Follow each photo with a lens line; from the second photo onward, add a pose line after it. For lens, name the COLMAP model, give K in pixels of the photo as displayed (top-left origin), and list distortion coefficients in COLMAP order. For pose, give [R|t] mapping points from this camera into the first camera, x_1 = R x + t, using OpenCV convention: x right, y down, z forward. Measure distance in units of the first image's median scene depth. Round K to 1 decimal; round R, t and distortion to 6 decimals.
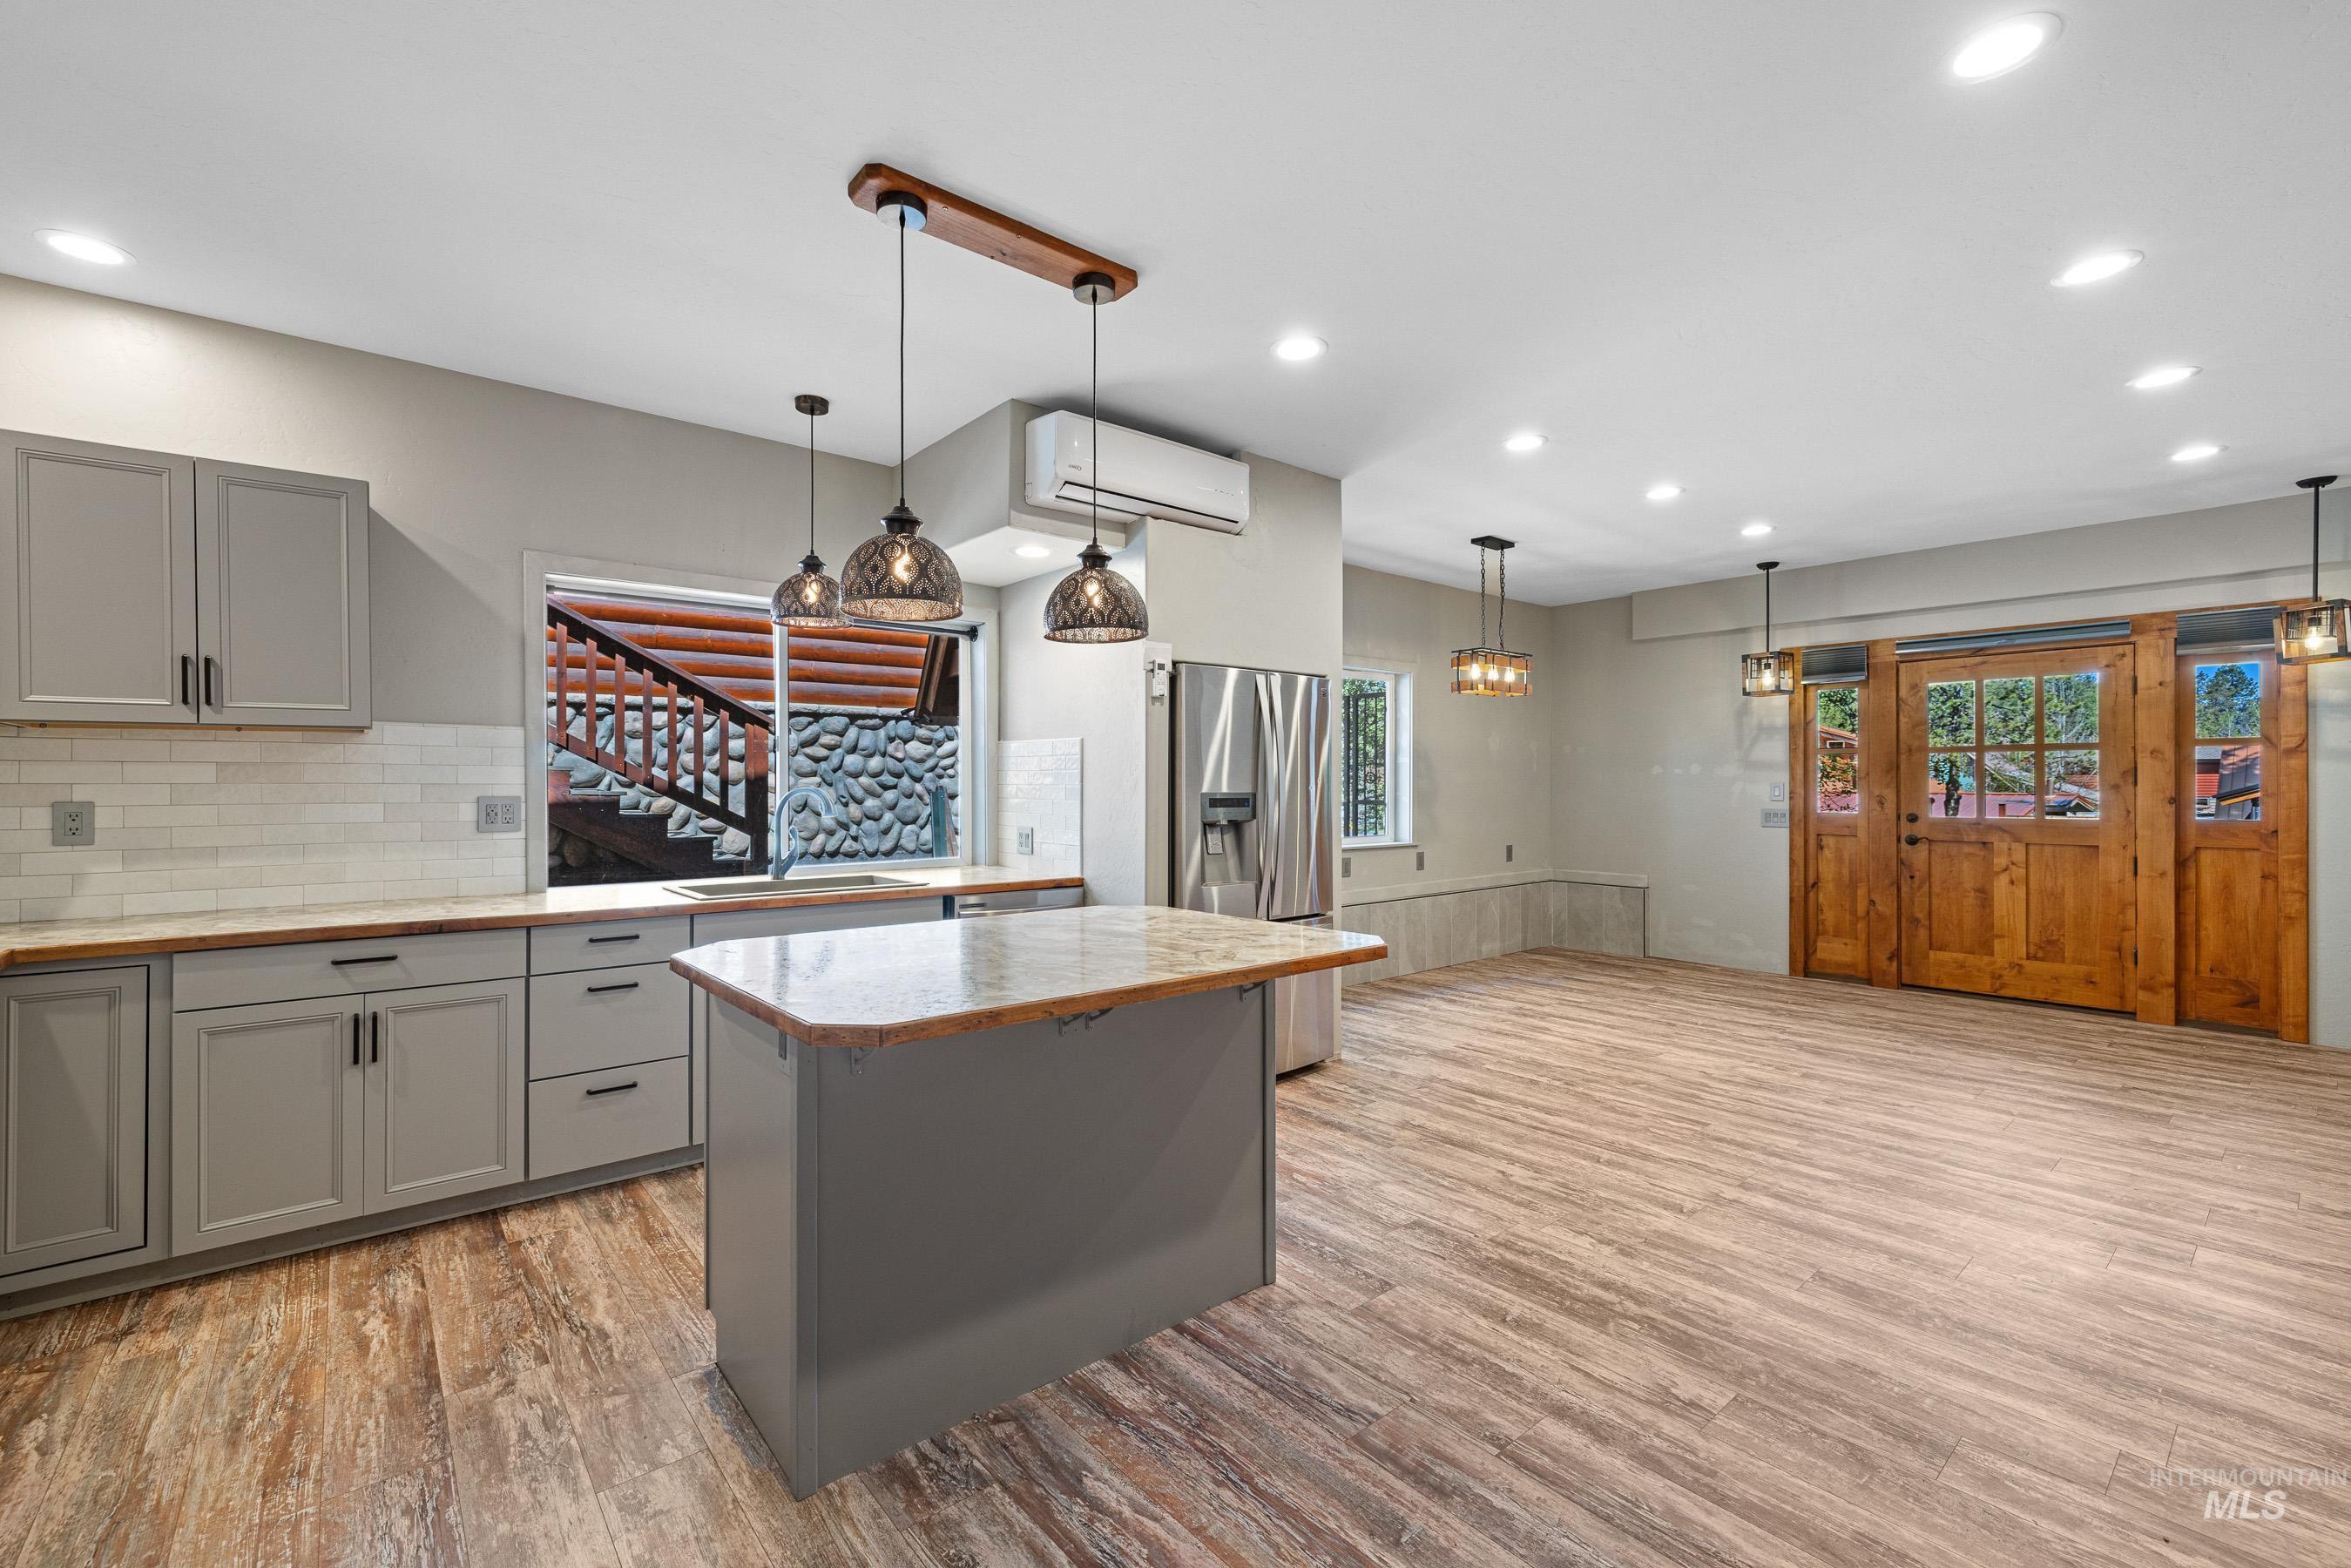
lens RADIAL K [[988.4, 0, 1175.5], [0, 988.4, 784.0], [0, 0, 1]] dist [0.001418, 0.000655]
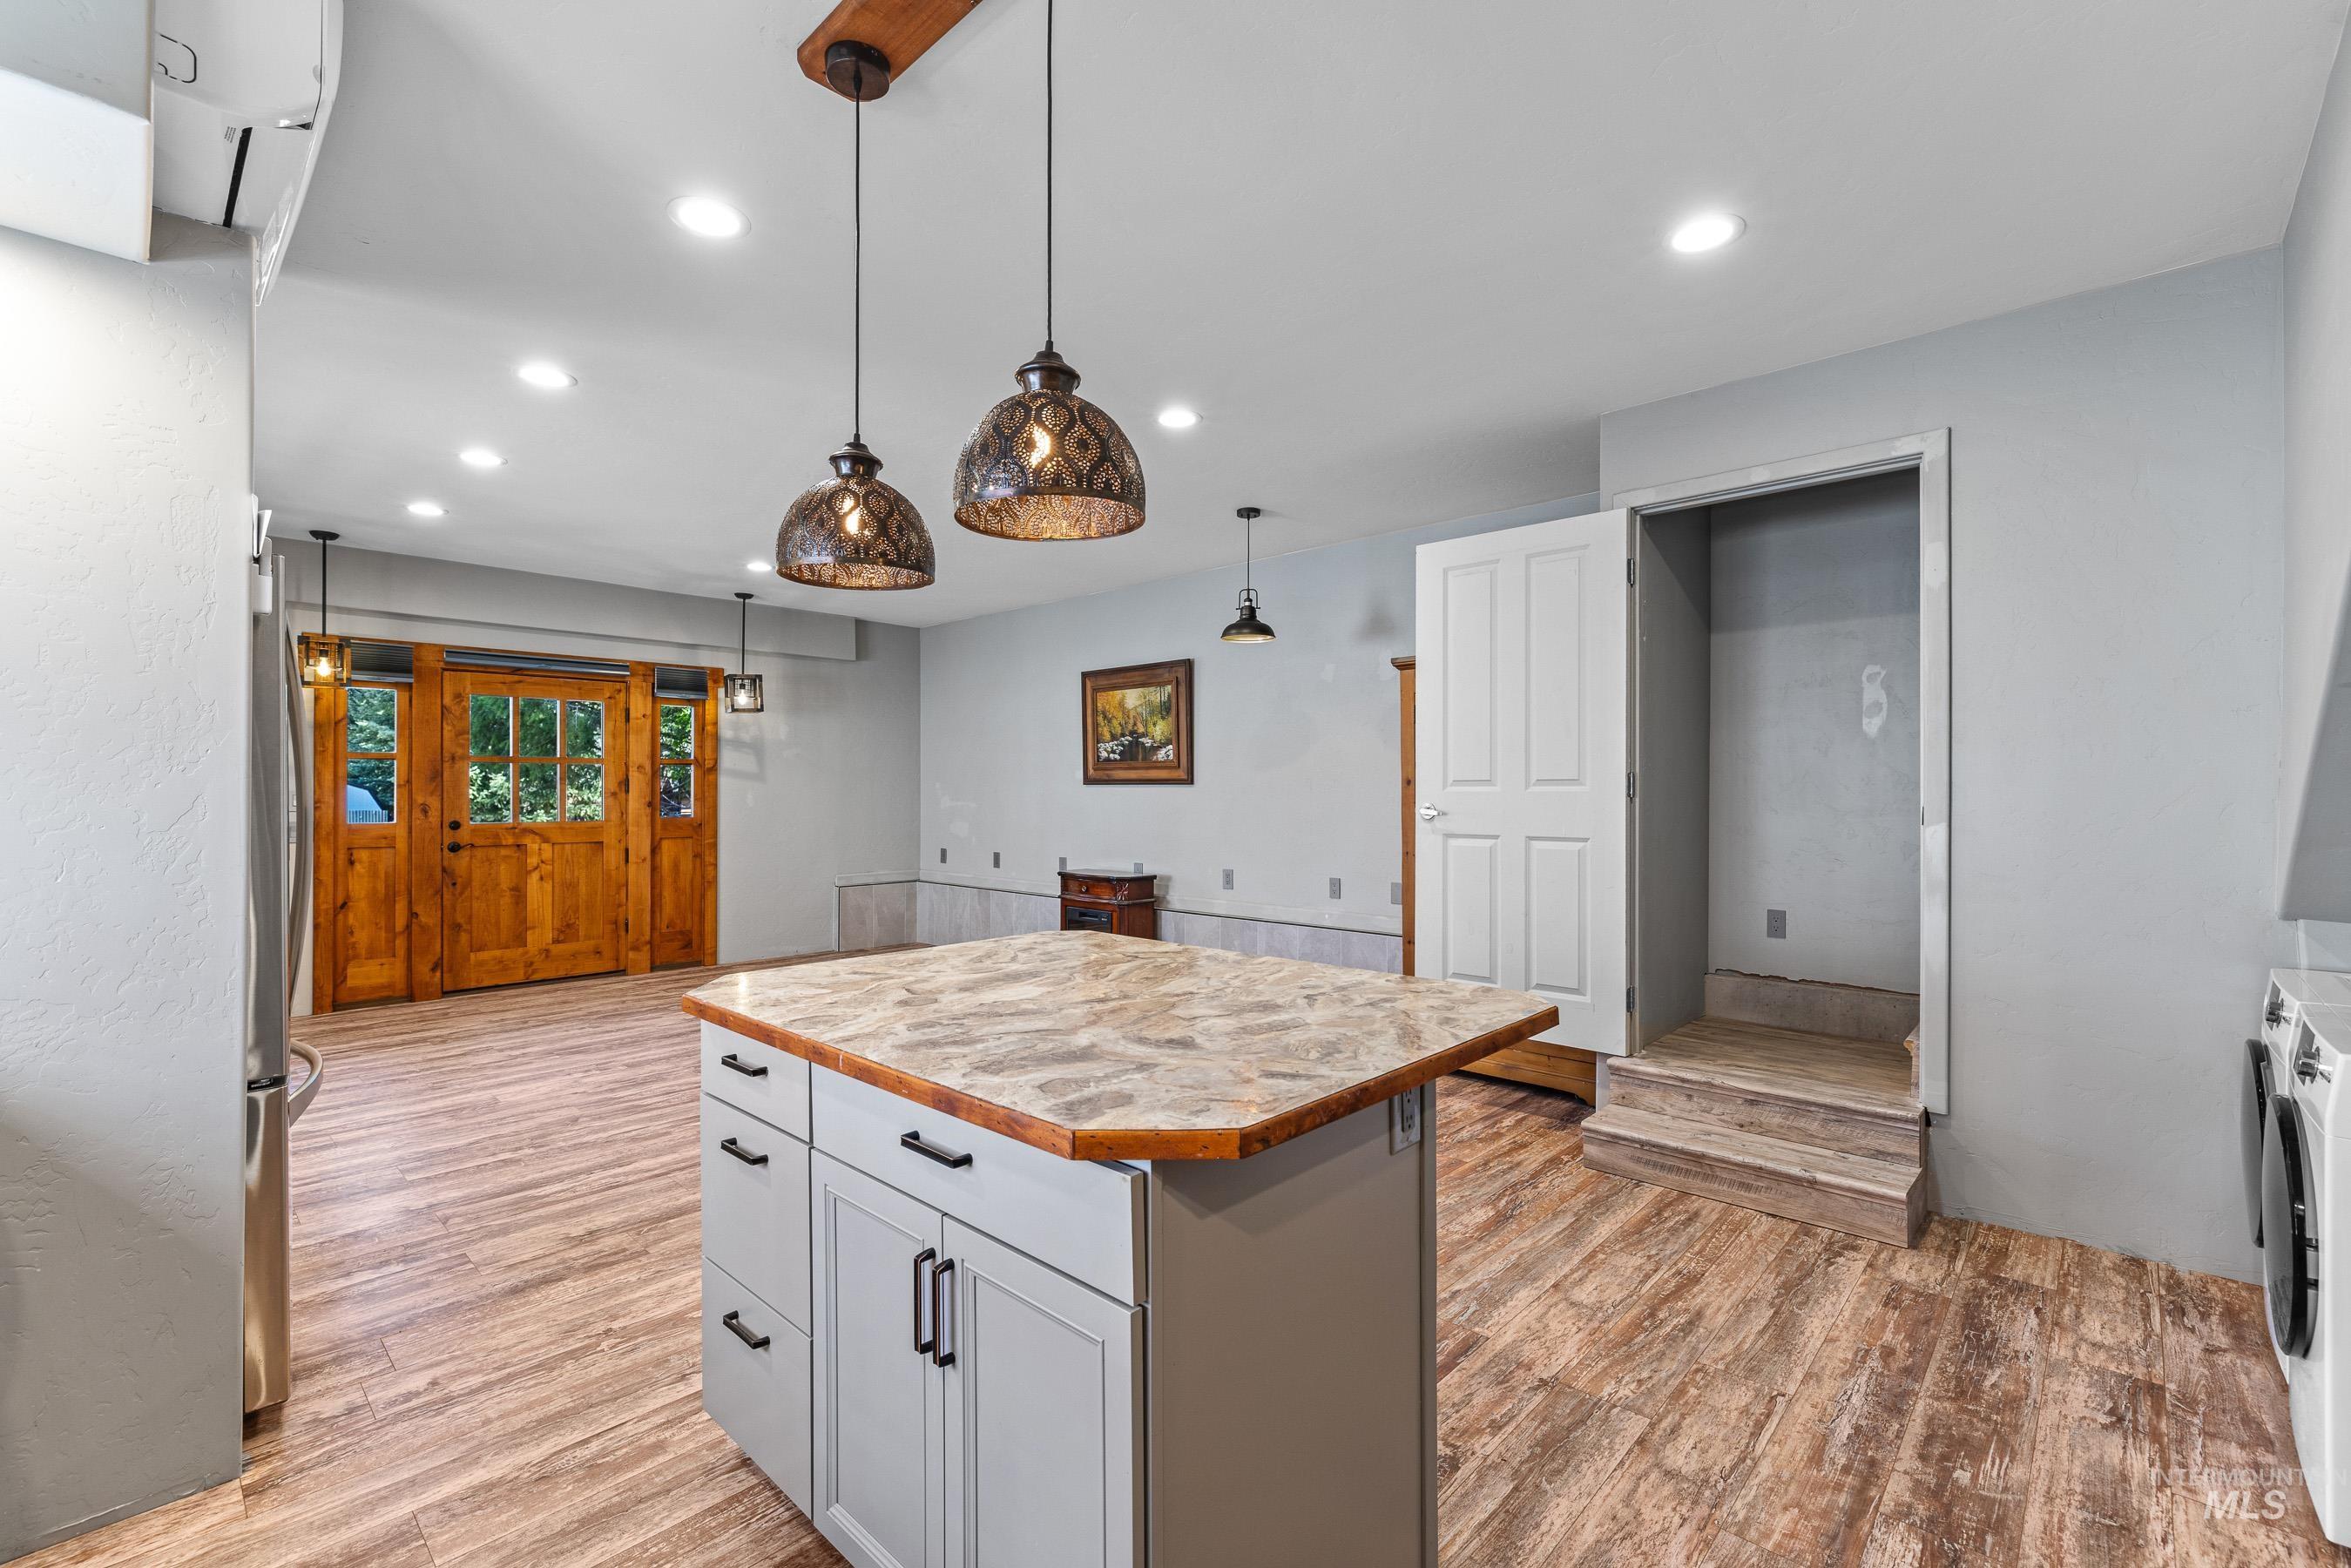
lens RADIAL K [[998.8, 0, 1181.4], [0, 998.8, 791.3], [0, 0, 1]] dist [-0.000687, 0.000036]
pose [[-0.117434, 0.001088, 0.993080, -0.401423], [-0.000546, 0.999999, -0.001161, 0.000366], [-0.993081, -0.000679, -0.117433, 0.432317]]
